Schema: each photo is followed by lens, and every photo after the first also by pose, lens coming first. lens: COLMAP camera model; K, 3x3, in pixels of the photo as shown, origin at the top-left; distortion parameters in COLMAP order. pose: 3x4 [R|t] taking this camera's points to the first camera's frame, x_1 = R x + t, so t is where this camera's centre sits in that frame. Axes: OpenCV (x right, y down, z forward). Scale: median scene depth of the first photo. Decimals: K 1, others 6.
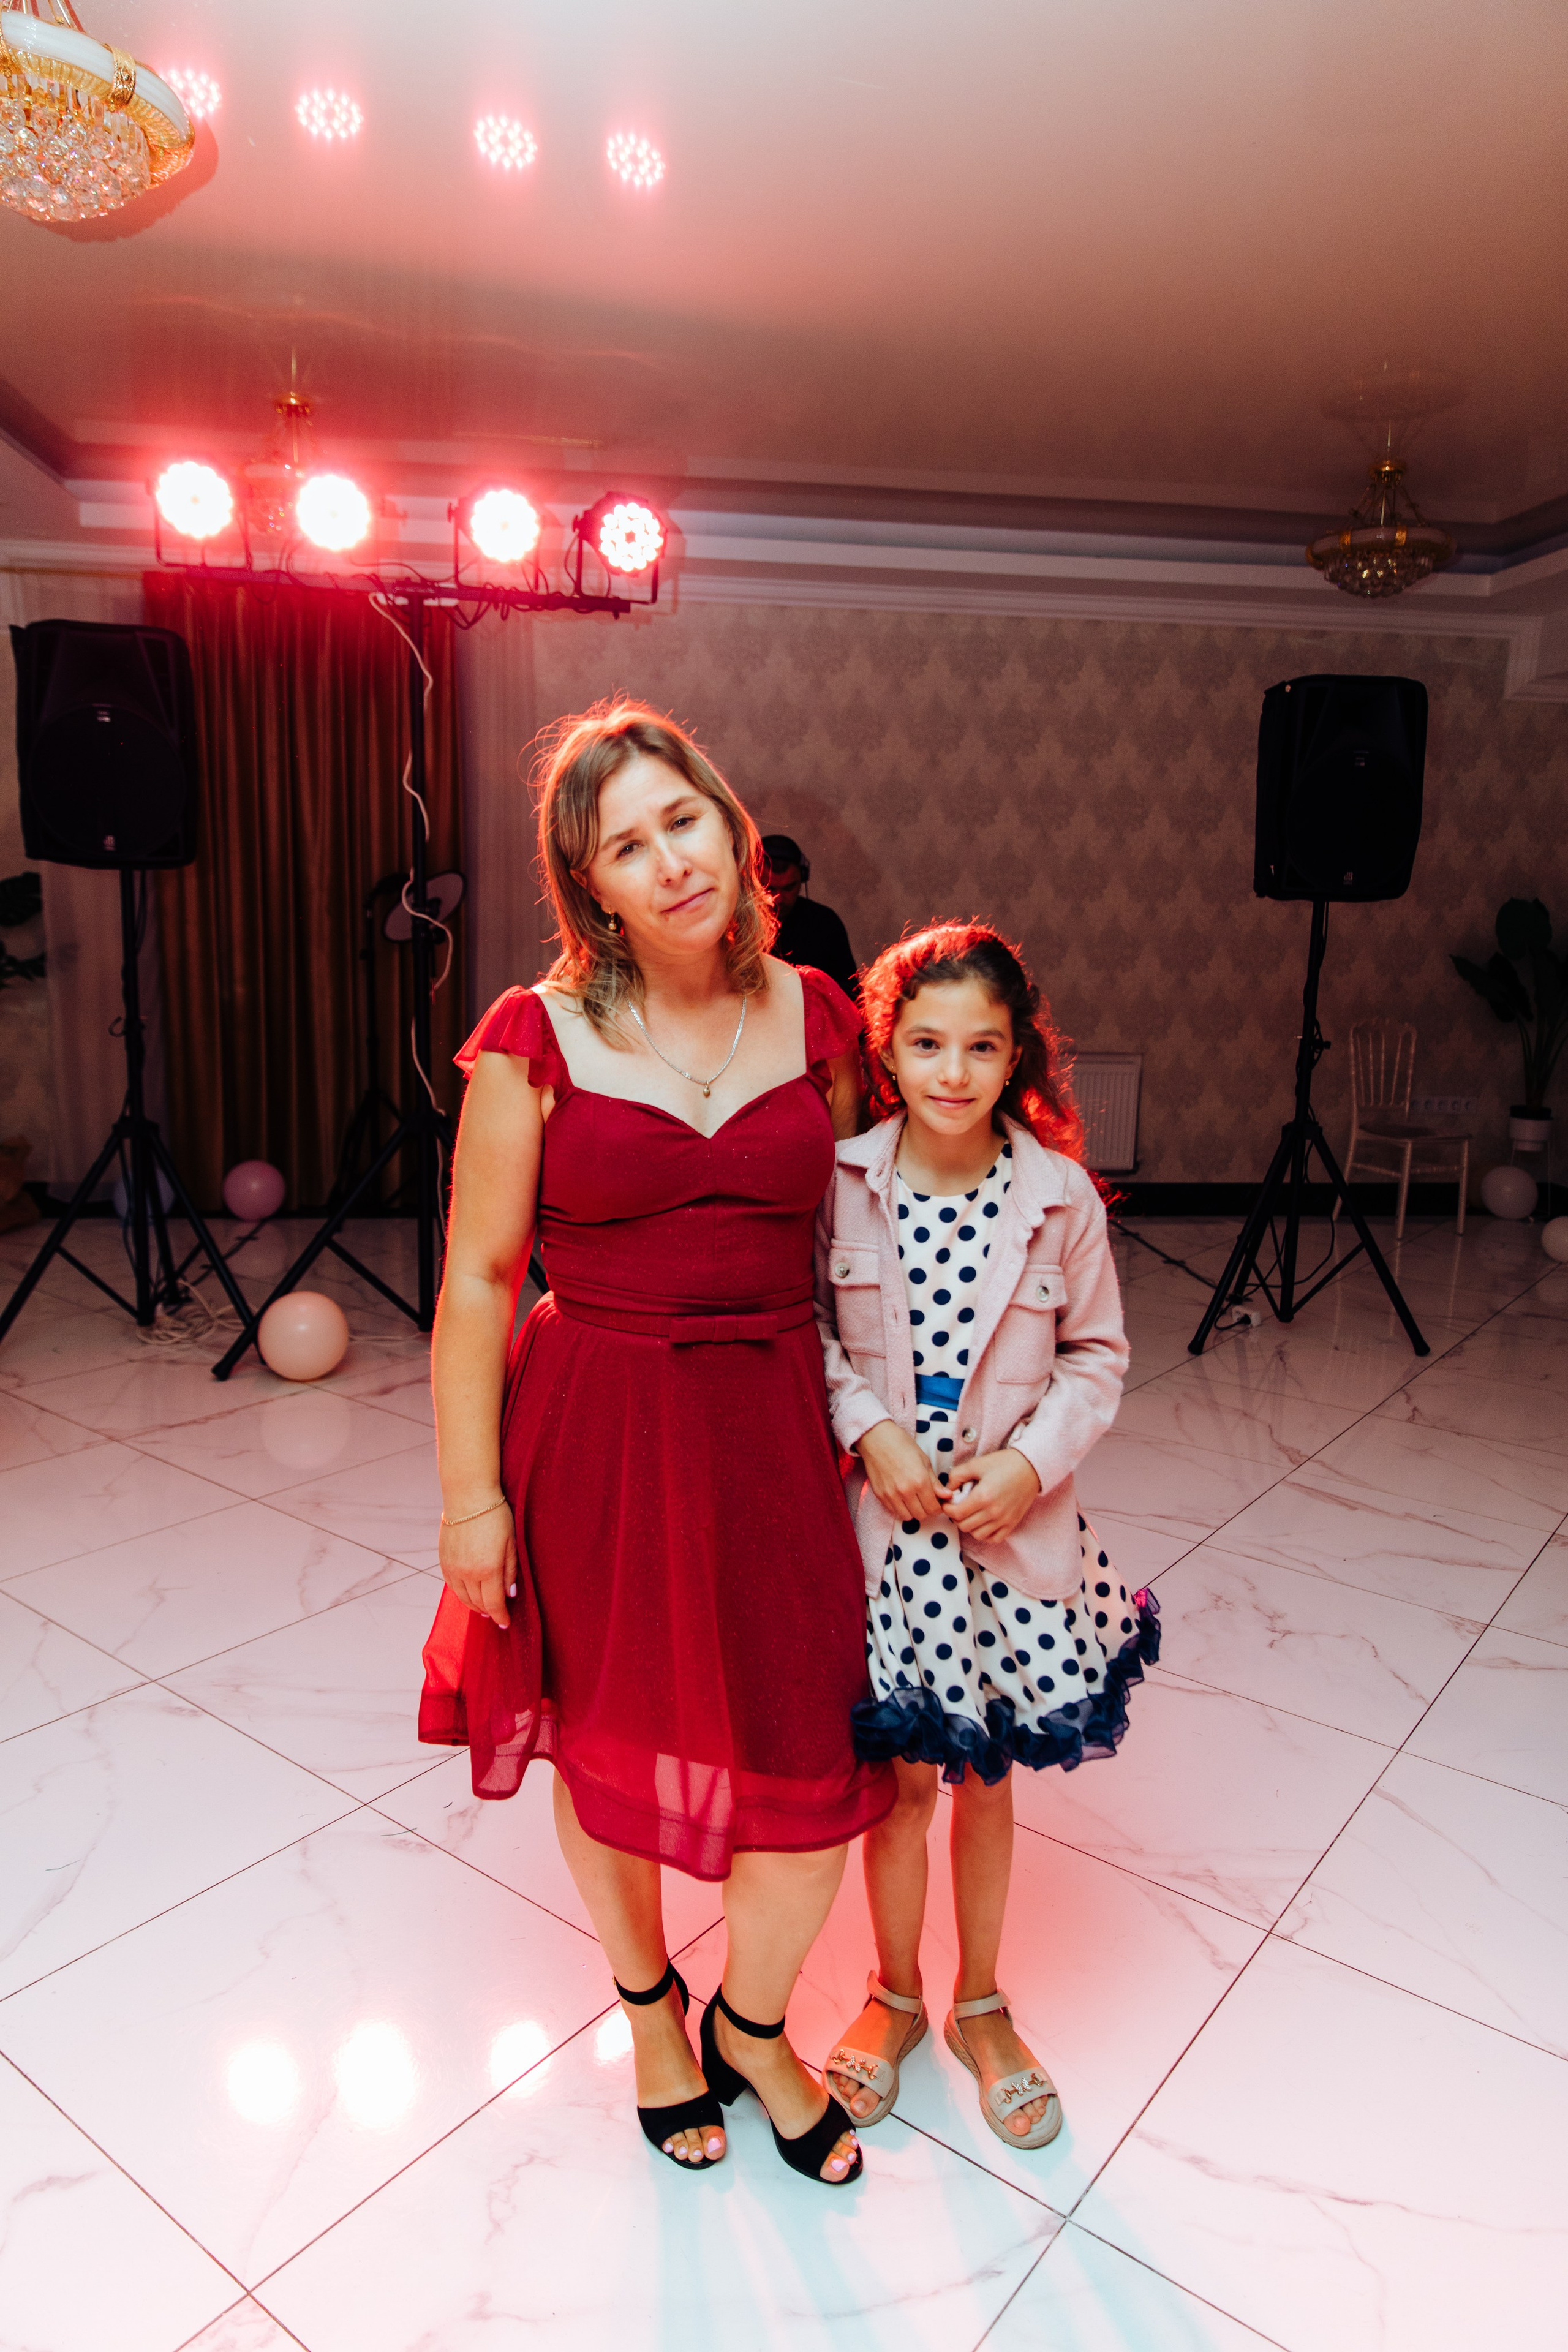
lens RADIAL K [[1552.5, 0, 789.8], [0, 1552.5, 1179.1], [0, 0, 1]] dist [0.008468, -0.004833]
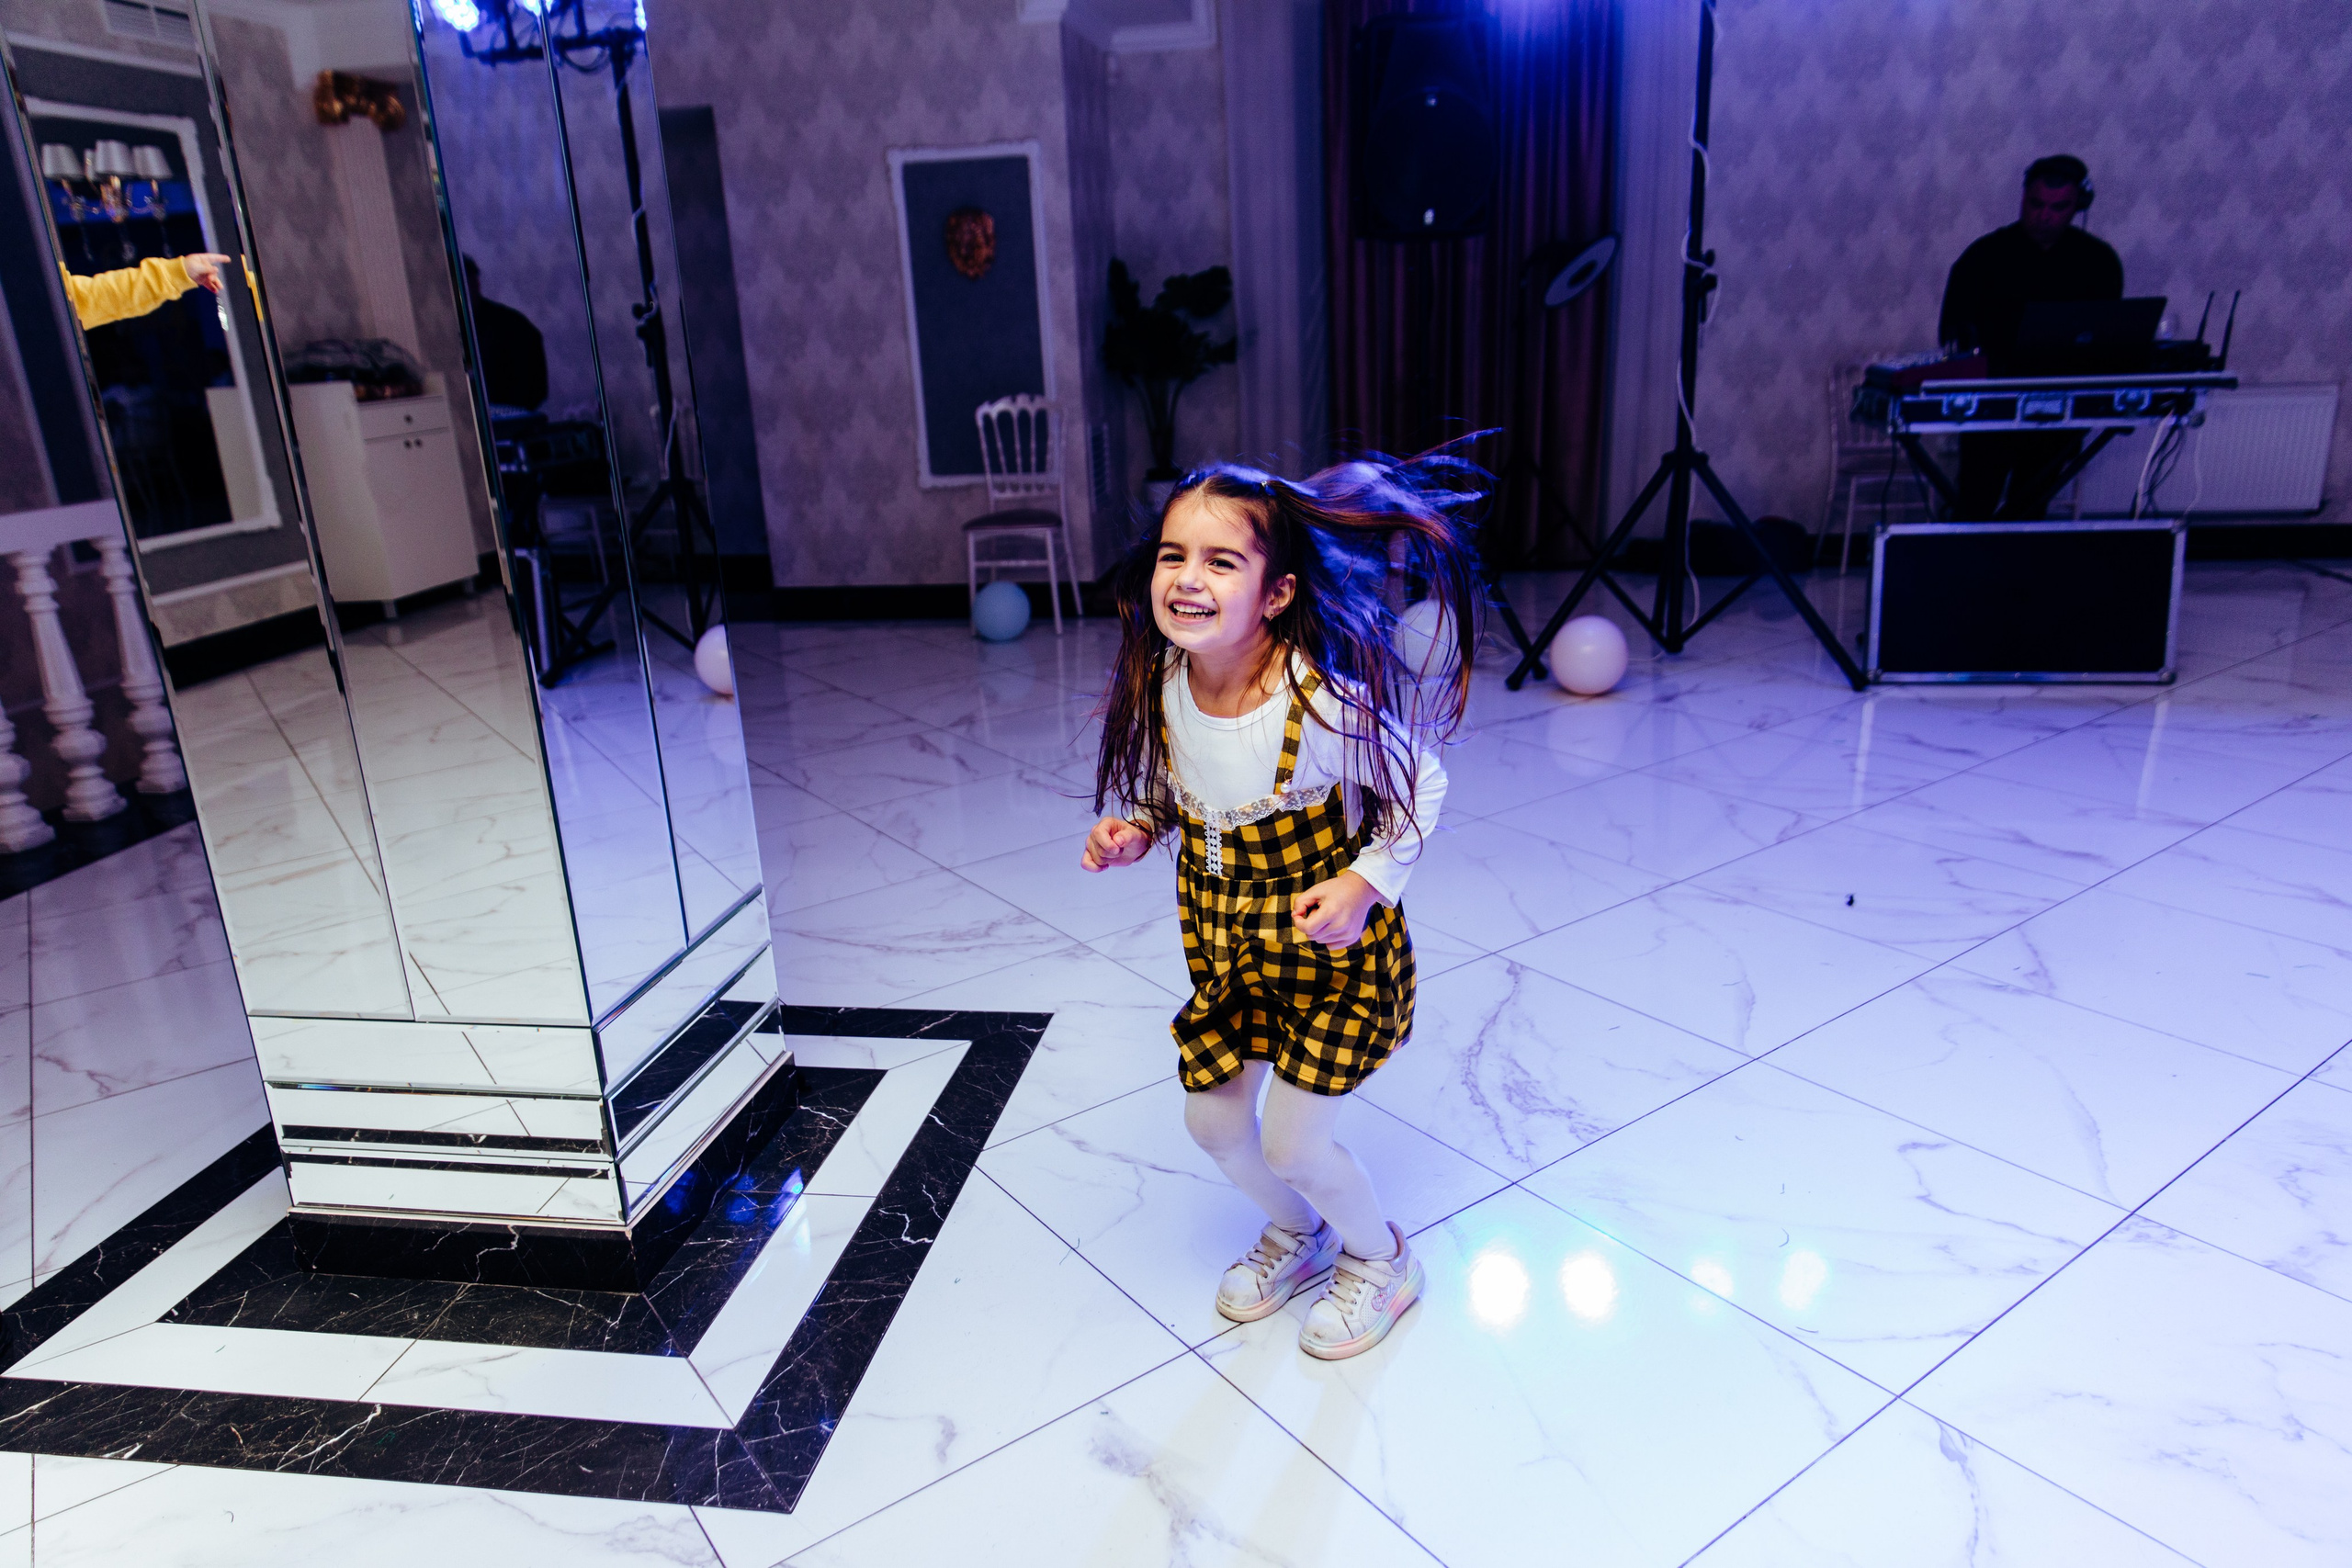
lens RADIAL K [[1557.4, 0, 1182.2], [0, 1557.4, 784.4], [0, 0, 1]] dist [-0.005083, 0.007644]
pose [[0.957806, 0.020480, -0.286685, -0.232597], [0.015854, 0.992175, 0.123847, 0.044311], [0.286978, -0.123167, 0.949986, -0.156445]]
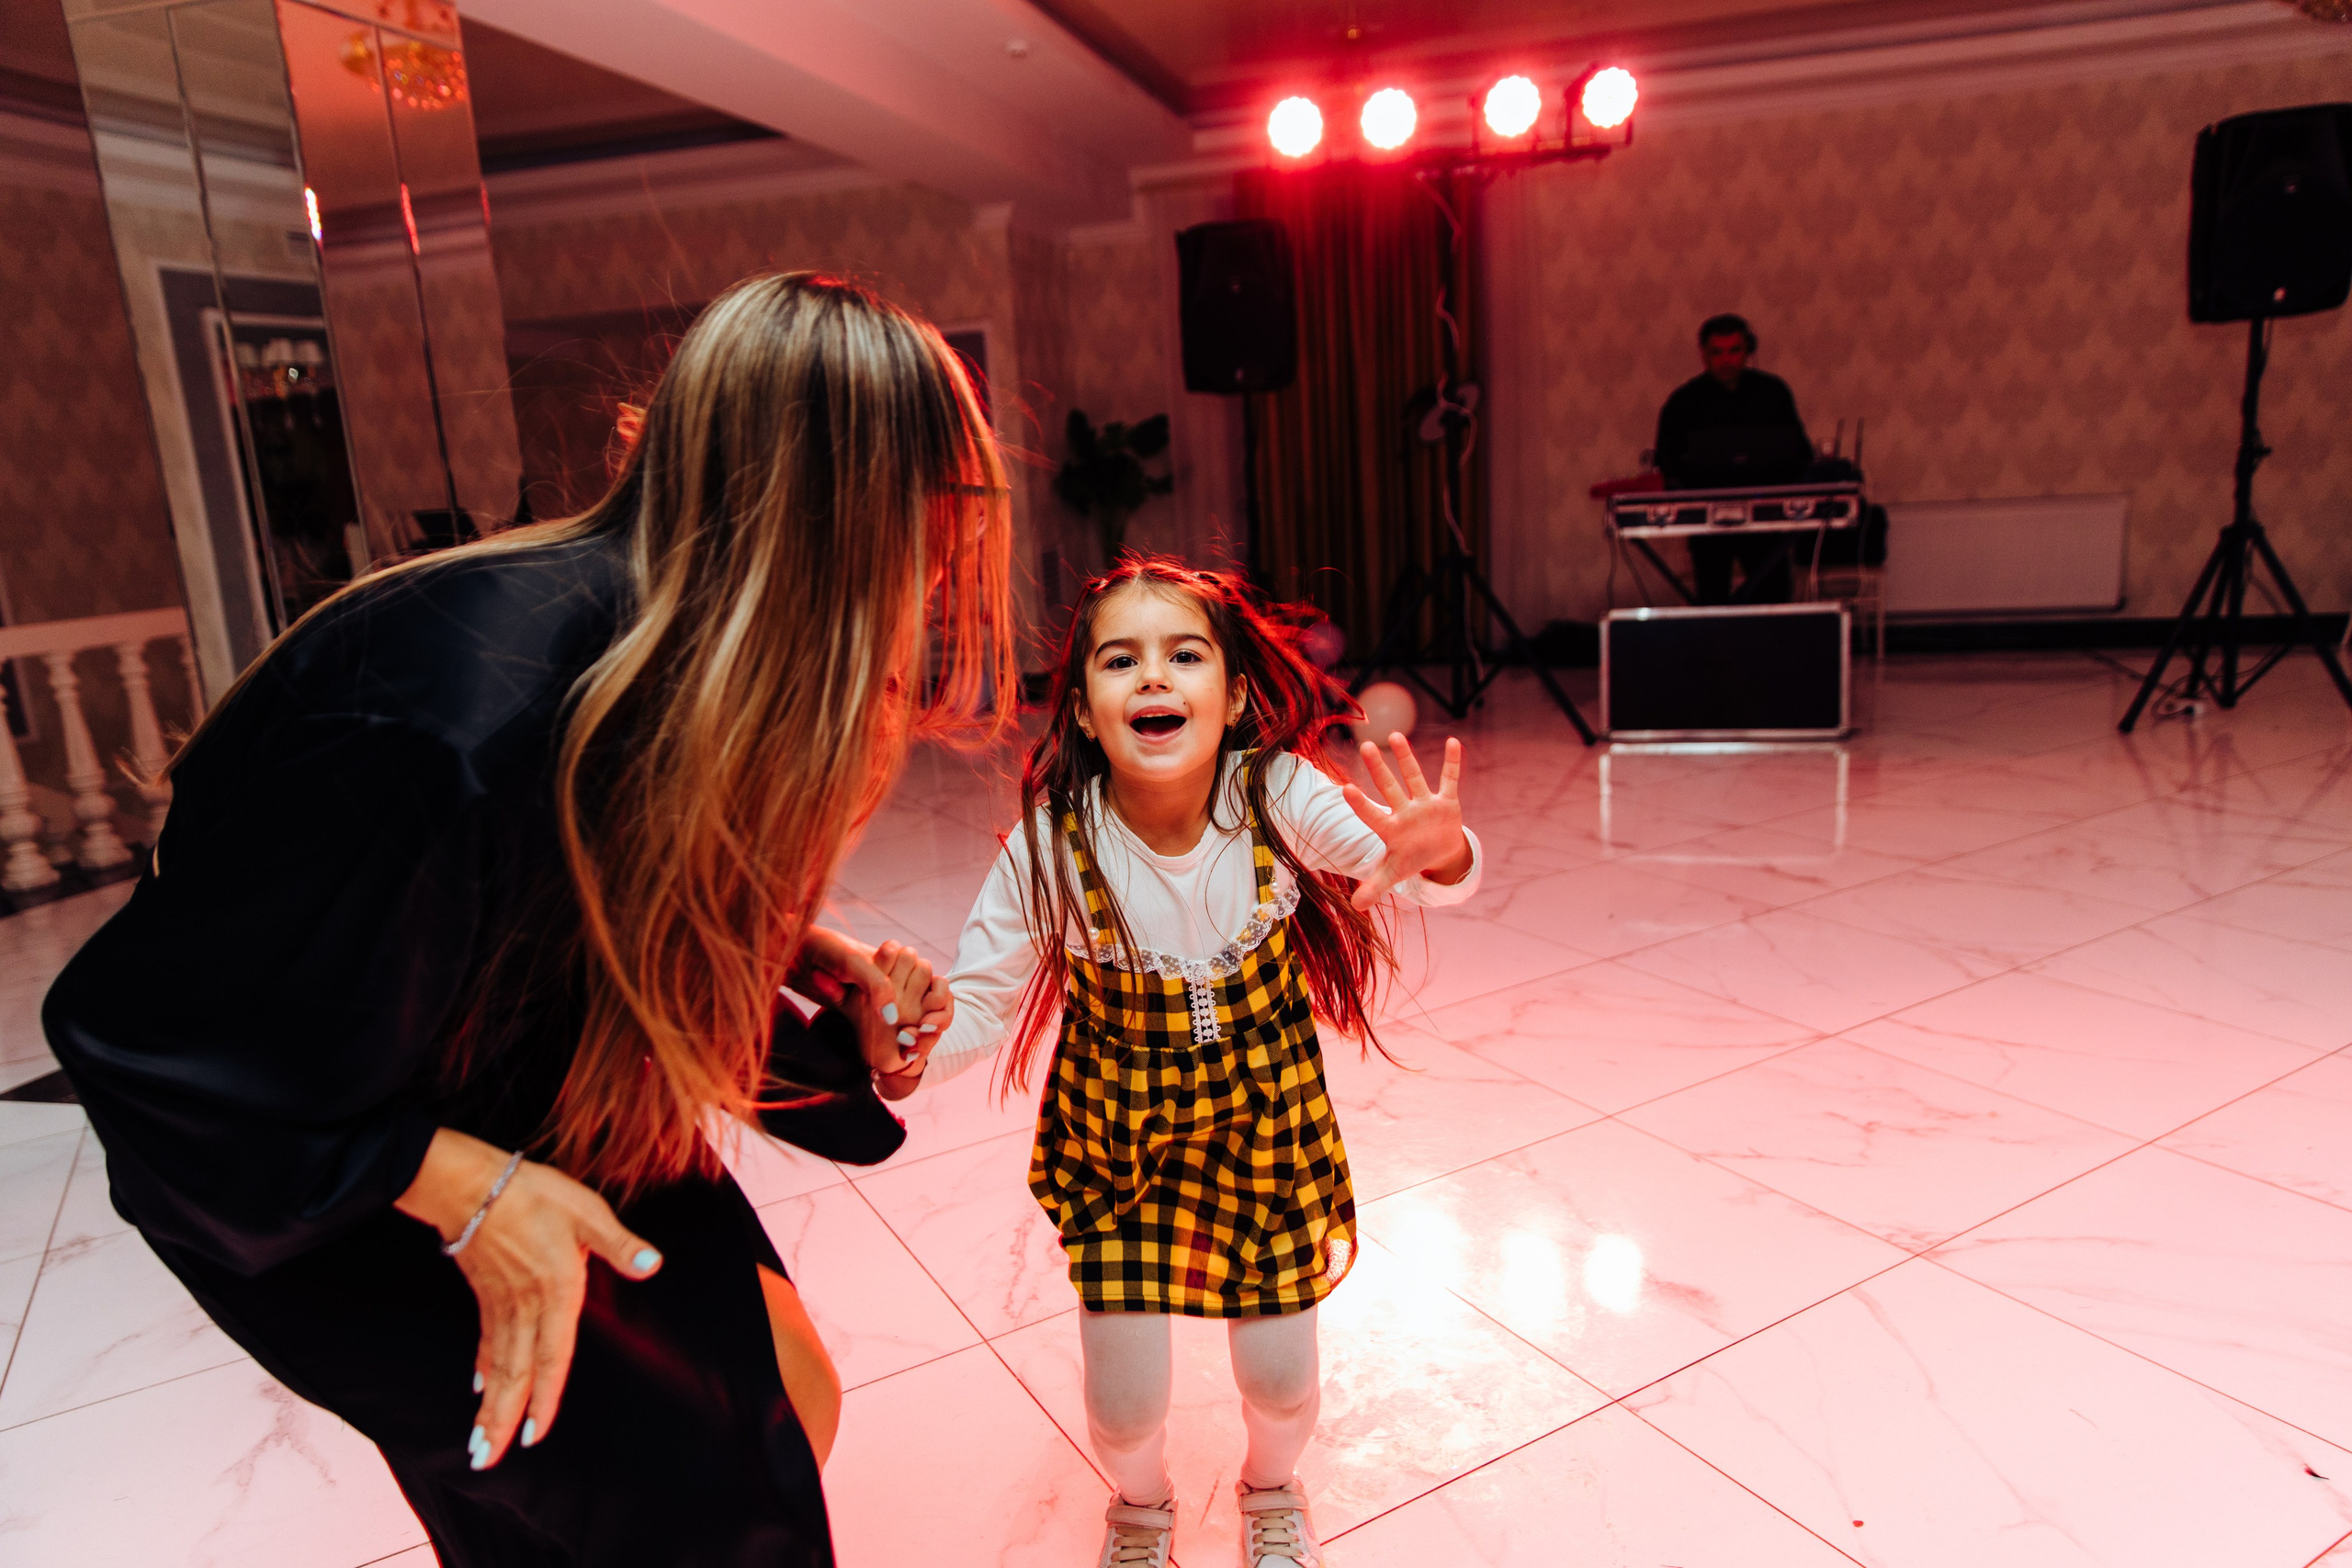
lens RADIAL K [[1552.3, 0, 1181.2], [0, 1552.3, 780.7], [0, 0, 1]] dist [0.008468, -0.004833]
pose [[0.923462, -0.001451, -0.383687, 0.056464], [0.015413, 0.999326, 0.033318, 0.095251], [0.383380, -0.036682, 0.922862, -0.311456]]
